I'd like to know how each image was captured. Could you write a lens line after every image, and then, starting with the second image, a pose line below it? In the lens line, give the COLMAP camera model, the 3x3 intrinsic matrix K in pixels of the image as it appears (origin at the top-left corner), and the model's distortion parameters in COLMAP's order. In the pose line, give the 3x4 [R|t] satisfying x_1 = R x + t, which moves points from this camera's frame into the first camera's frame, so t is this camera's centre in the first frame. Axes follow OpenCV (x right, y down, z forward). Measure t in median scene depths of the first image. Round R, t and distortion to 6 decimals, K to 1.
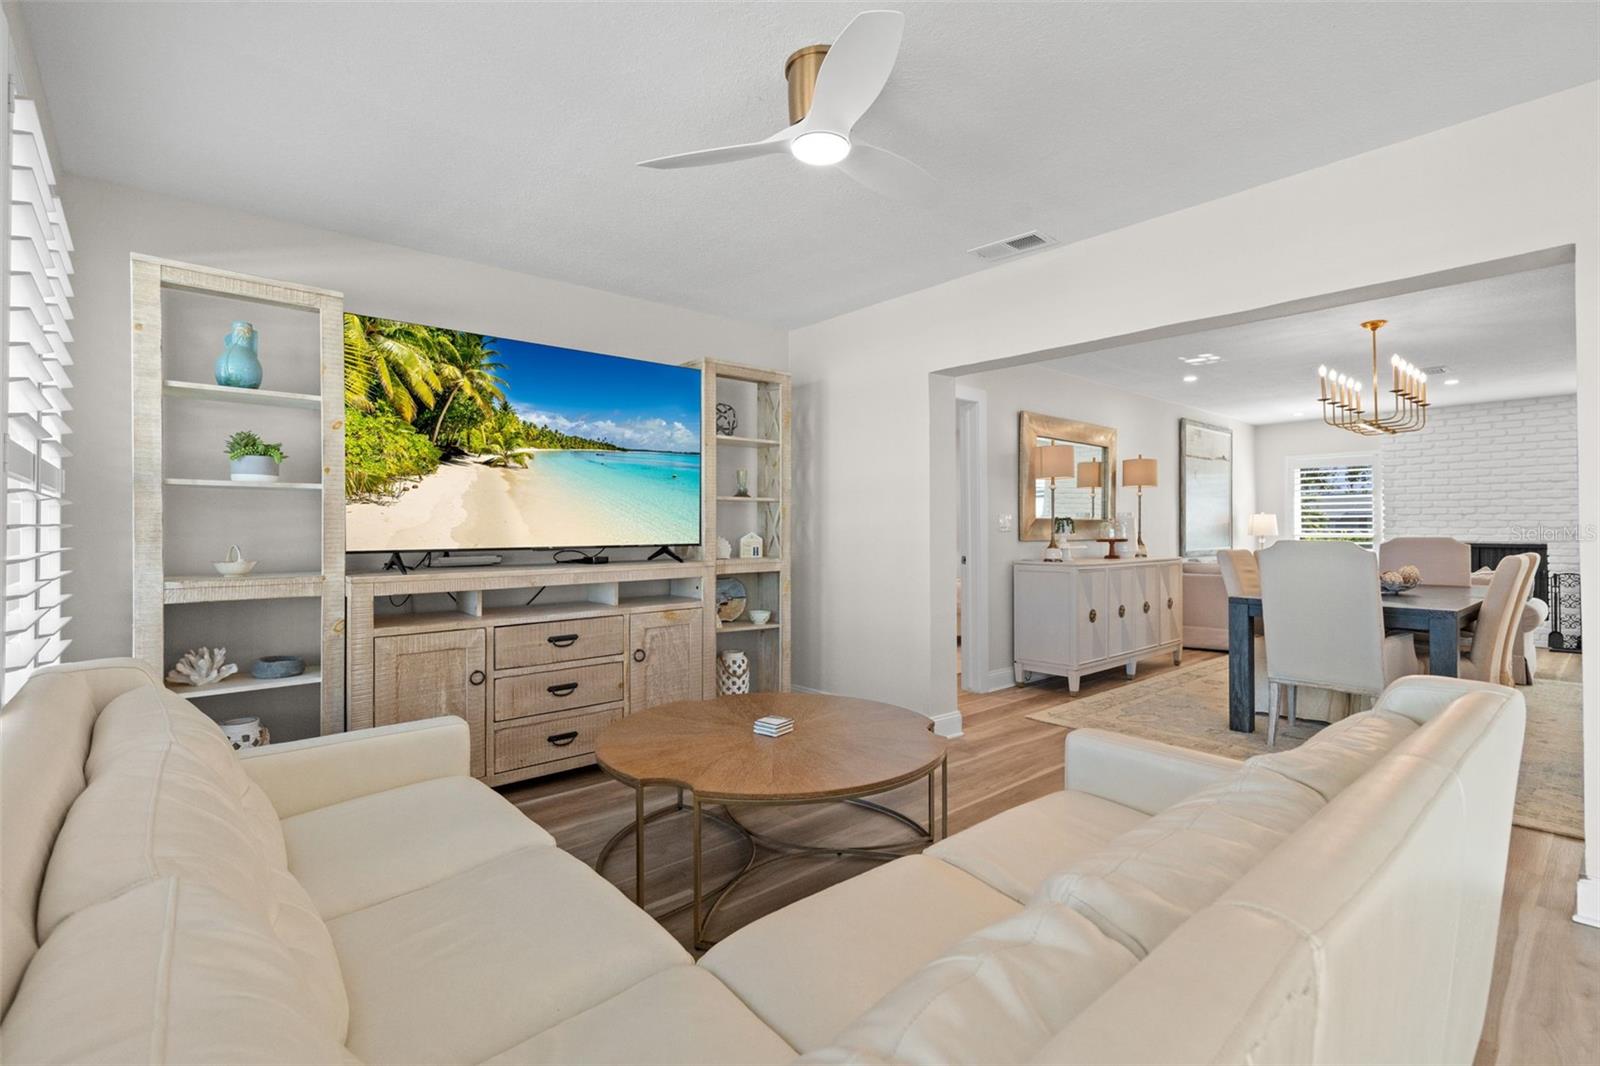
lens RADIAL K [[733.7, 0, 807.8], [0, 733.7, 521.0], [0, 0, 1]] dist [-0.003937, 0.001845]
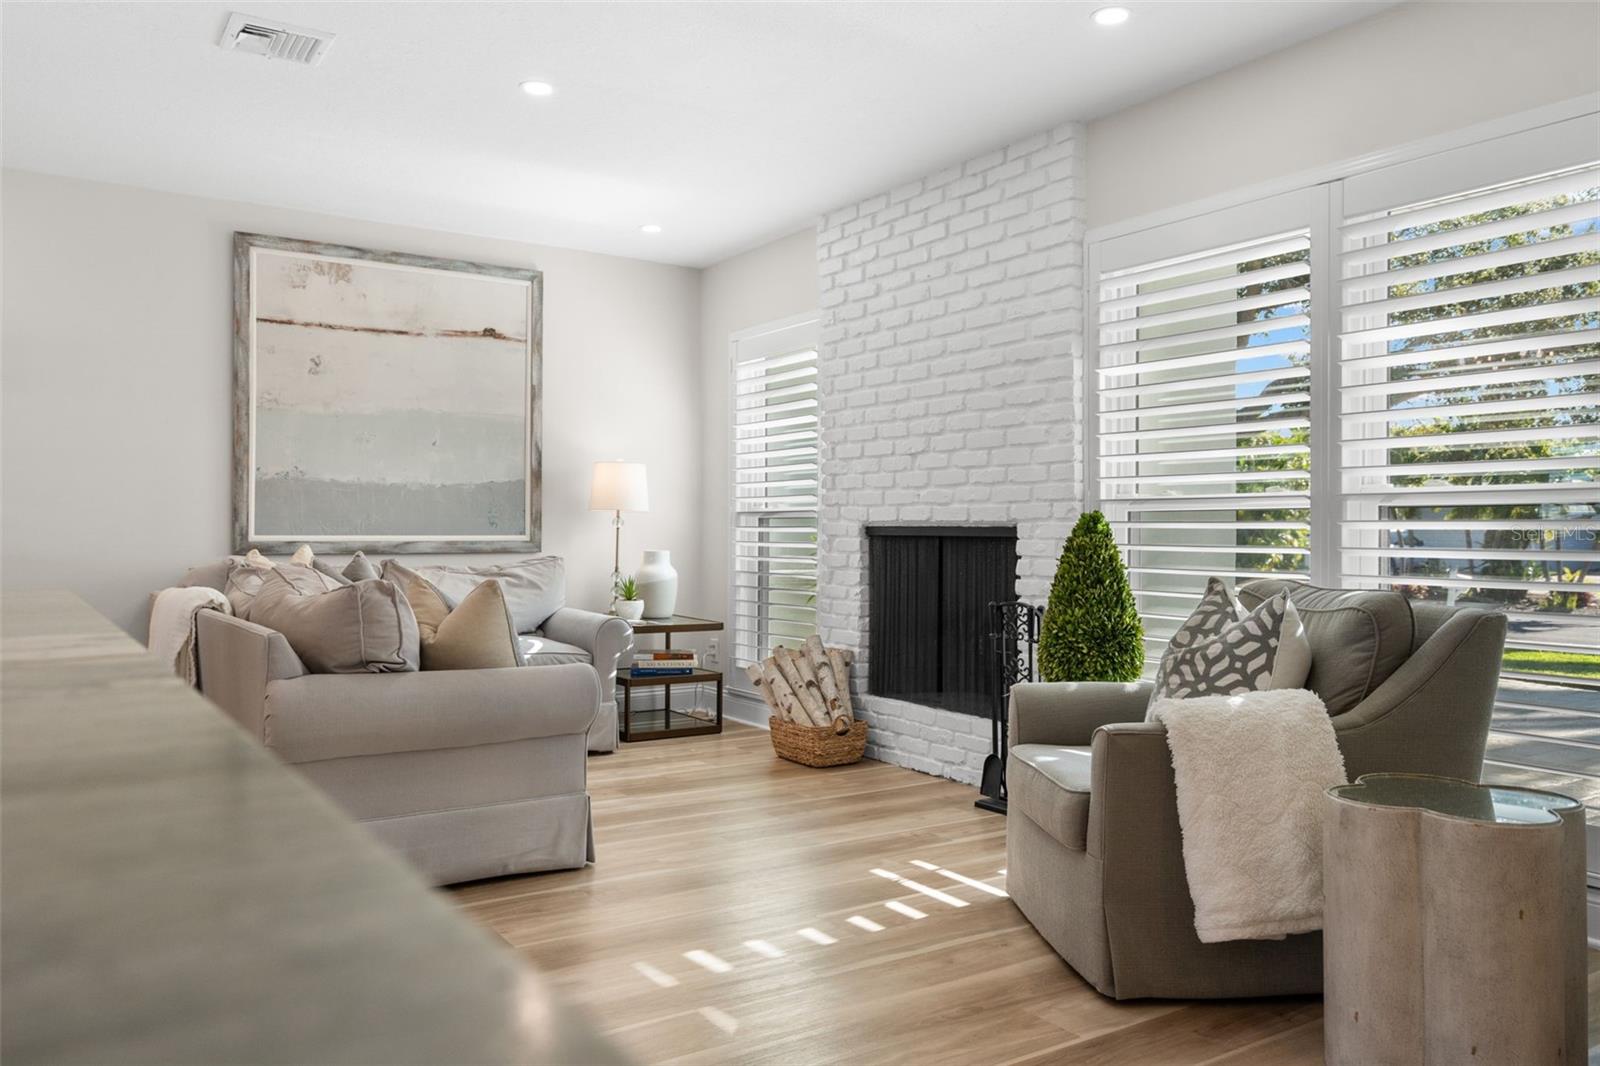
lens RADIAL K [[1198.4, 0, 797.8], [0, 1198.4, 530.6], [0, 0, 1]] dist [0.000031, -0.000924]
pose [[0.989407, 0.006552, -0.145024, 0.927345], [-0.005084, 0.999932, 0.010488, 0.025900], [0.145082, -0.009639, 0.989373, 0.339969]]
